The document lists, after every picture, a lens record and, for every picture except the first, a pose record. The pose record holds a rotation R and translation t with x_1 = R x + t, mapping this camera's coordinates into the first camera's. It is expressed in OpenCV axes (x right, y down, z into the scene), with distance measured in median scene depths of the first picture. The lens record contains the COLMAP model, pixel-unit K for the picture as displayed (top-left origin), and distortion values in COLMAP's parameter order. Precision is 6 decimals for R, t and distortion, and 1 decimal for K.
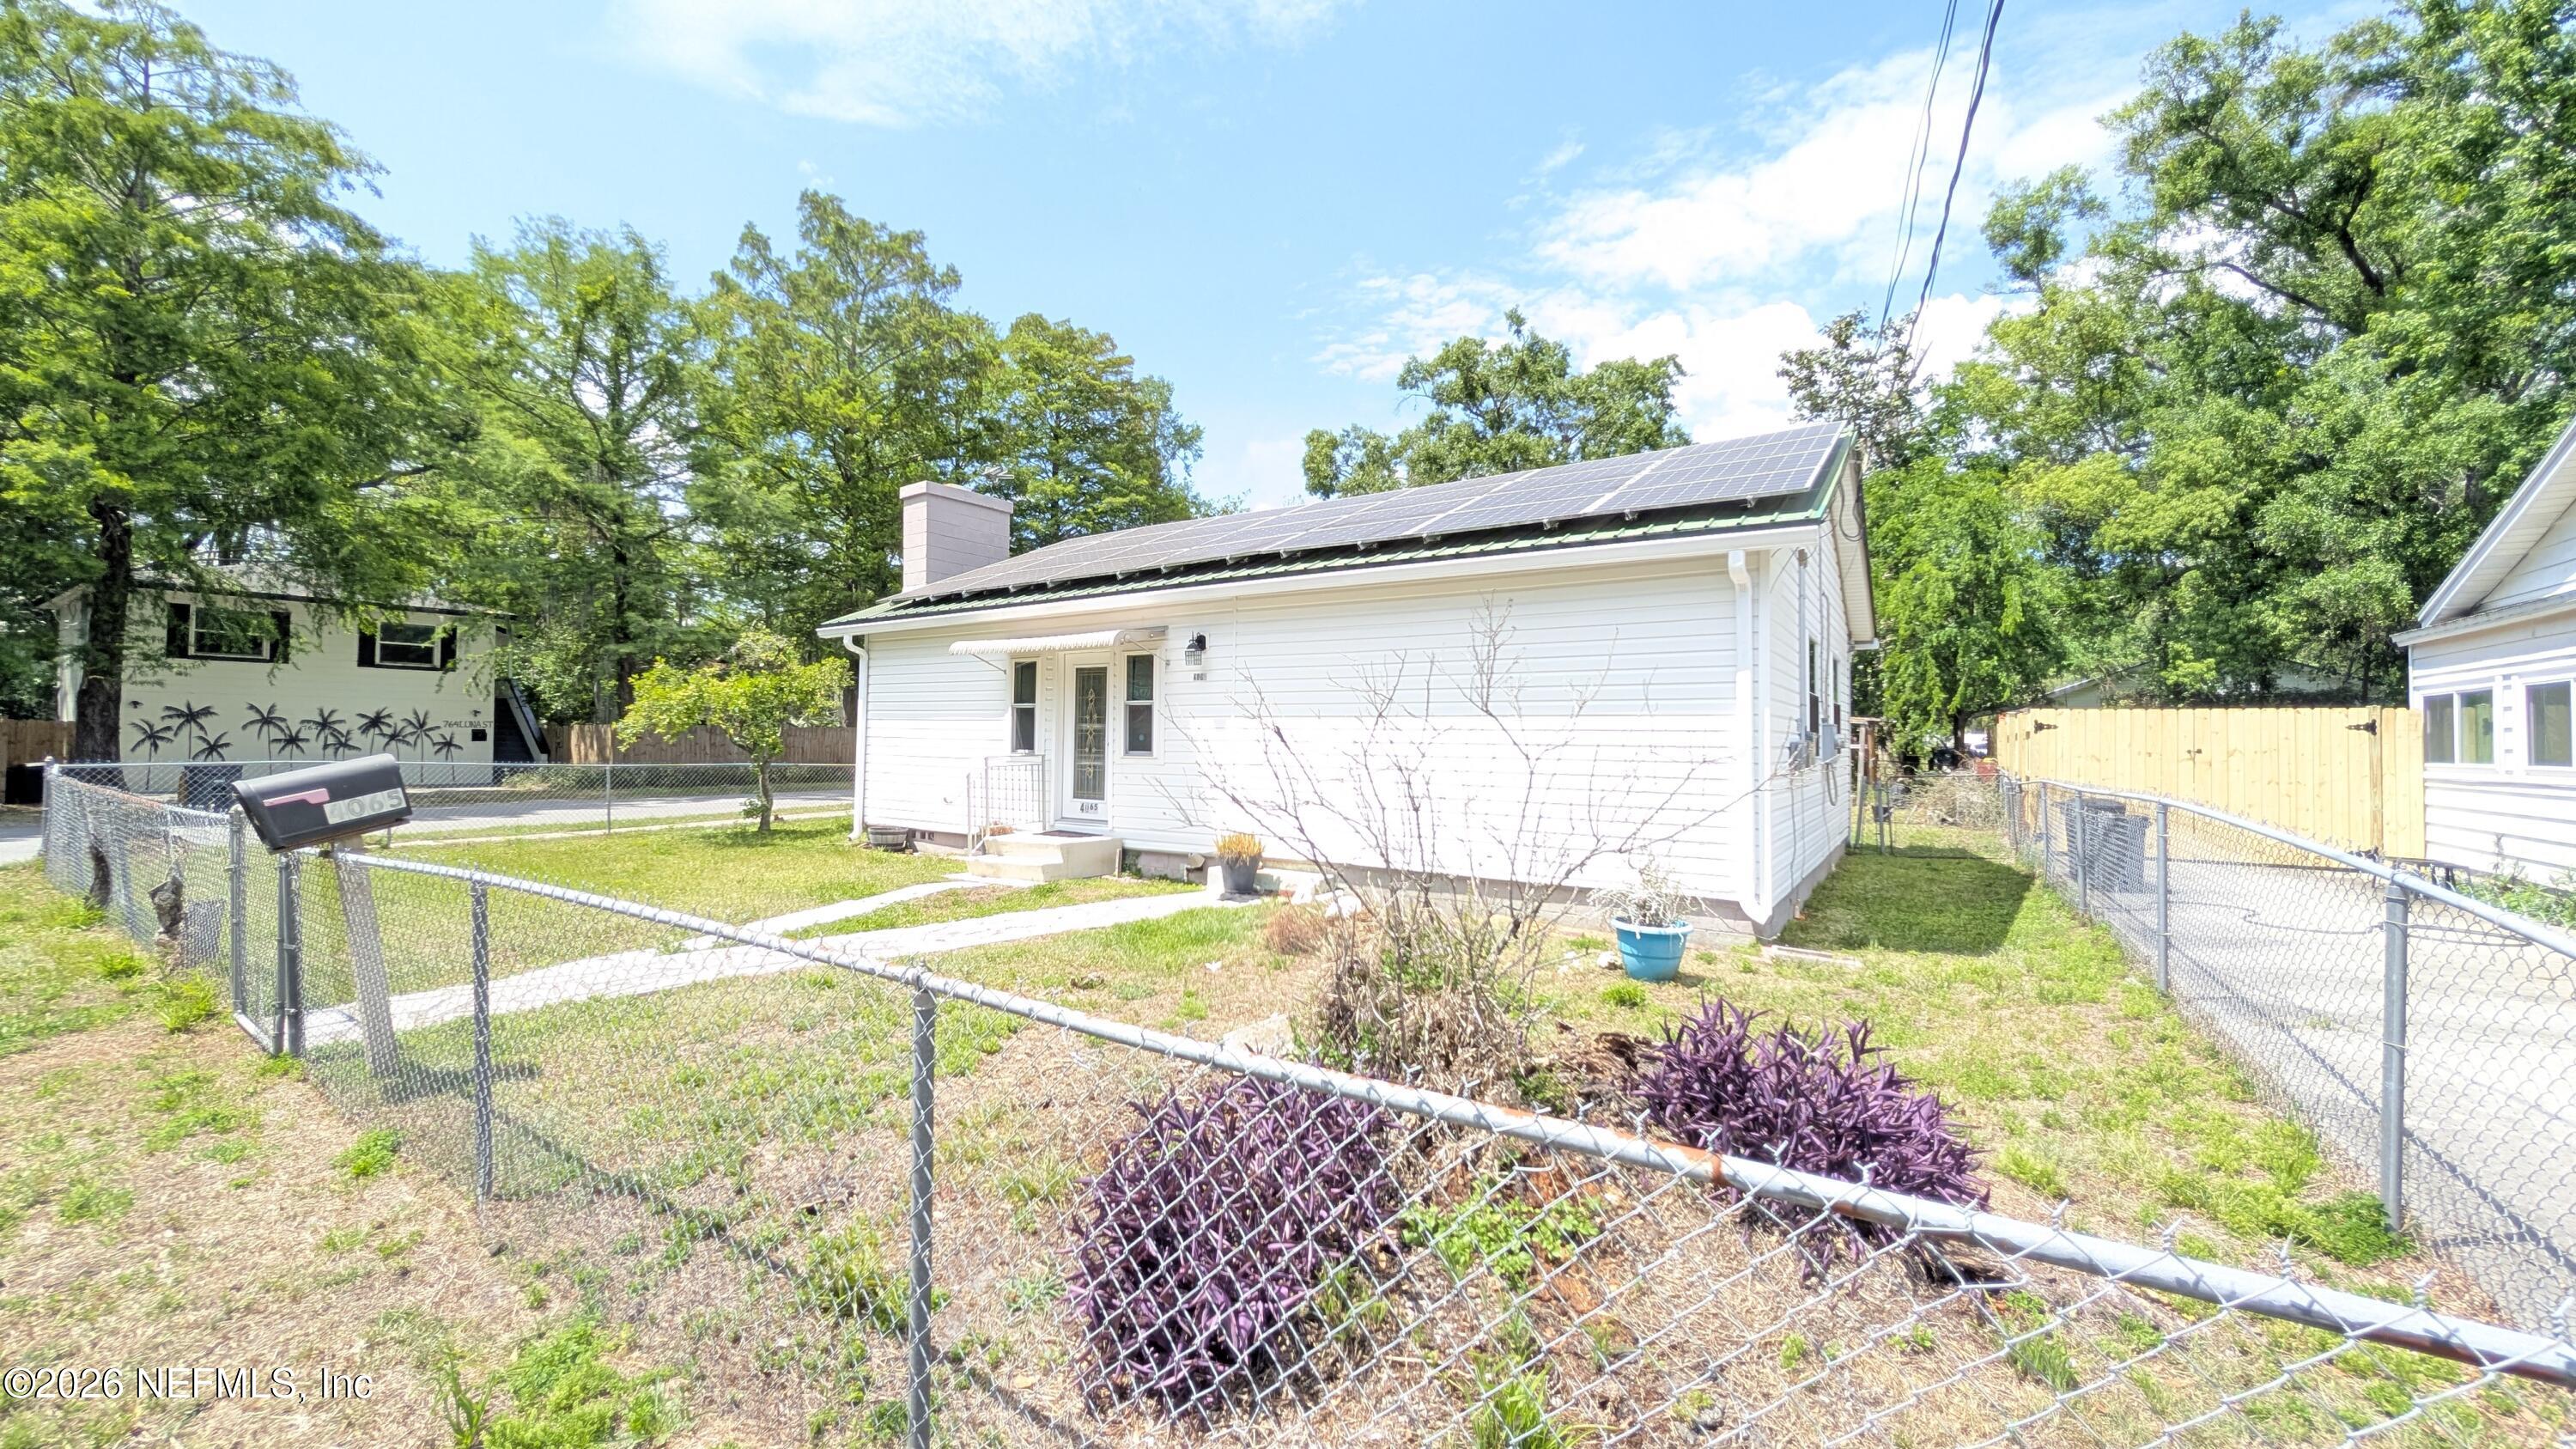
lens RADIAL K [[952.5, 0, 1281.0], [0, 952.5, 725.7], [0, 0, 1]] dist [-0.000713, -0.000009]
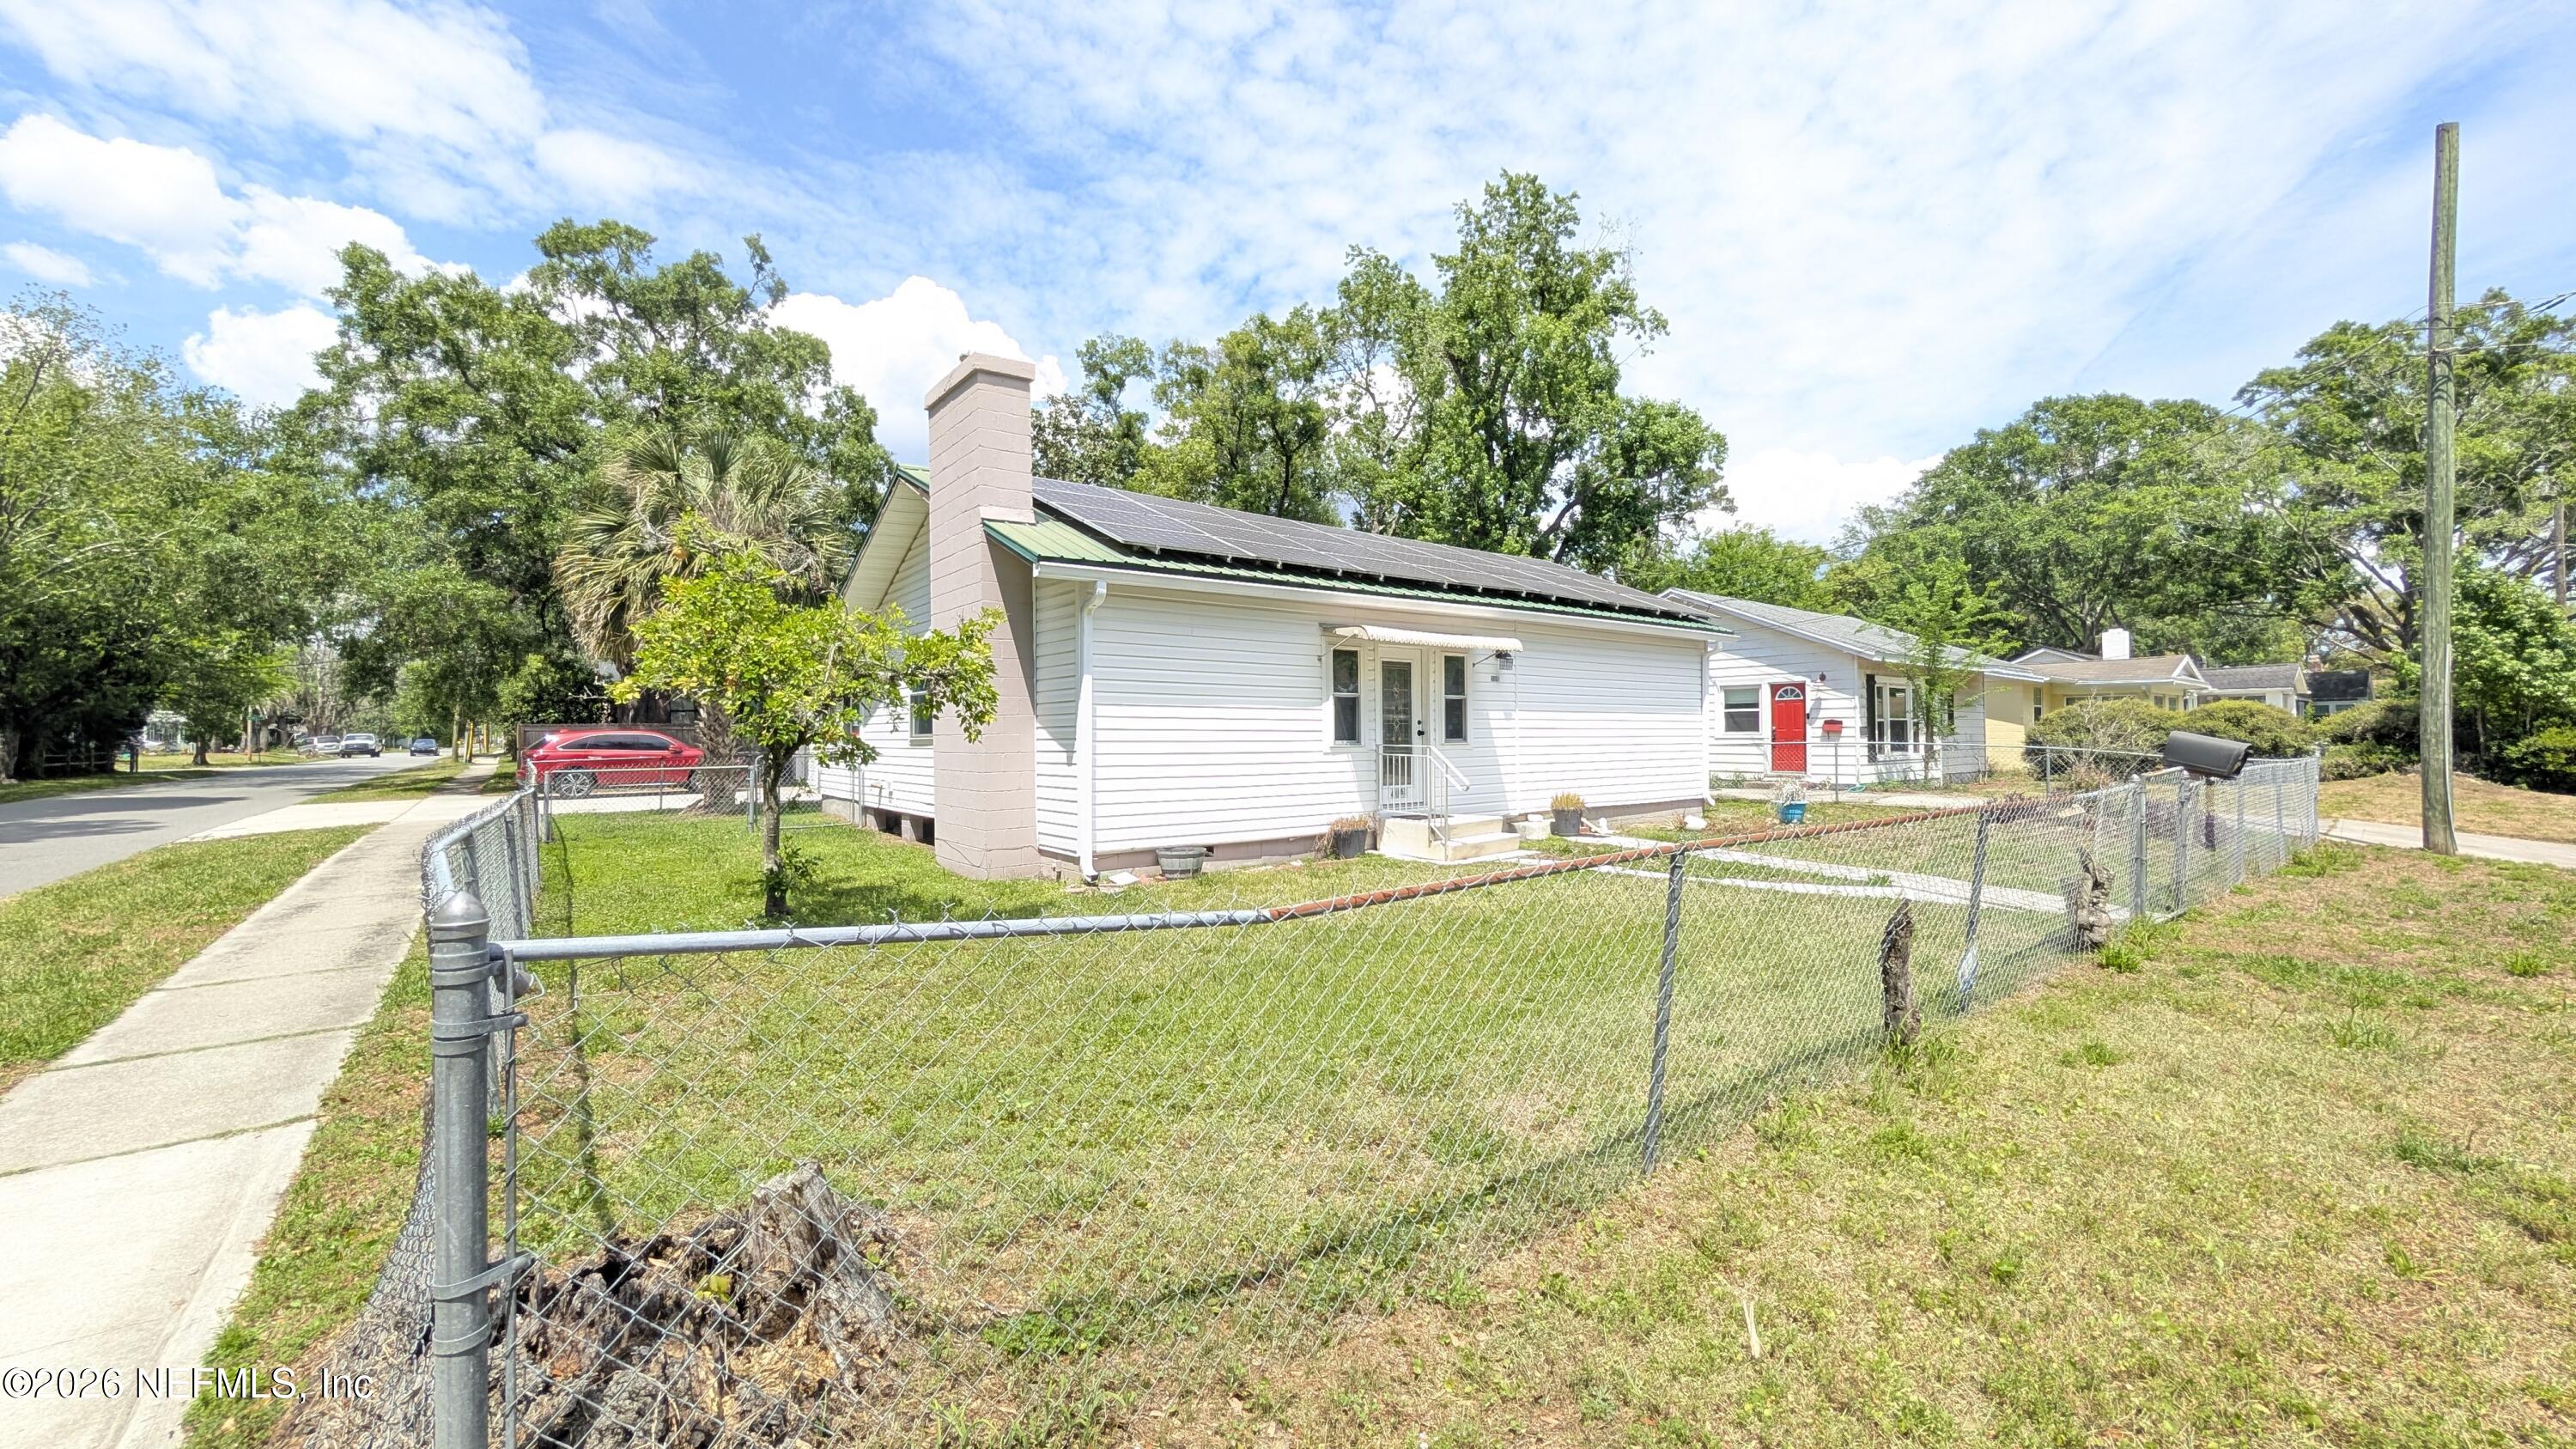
lens RADIAL K [[952.5, 0, 1301.3], [0, 952.5, 739.6], [0, 0, 1]] dist [-0.000713, -0.000009]
pose [[0.316583, -0.016815, 0.948416, -1.206712], [0.000602, 0.999846, 0.017526, 0.006594], [-0.948565, -0.004977, 0.316544, 0.737288]]
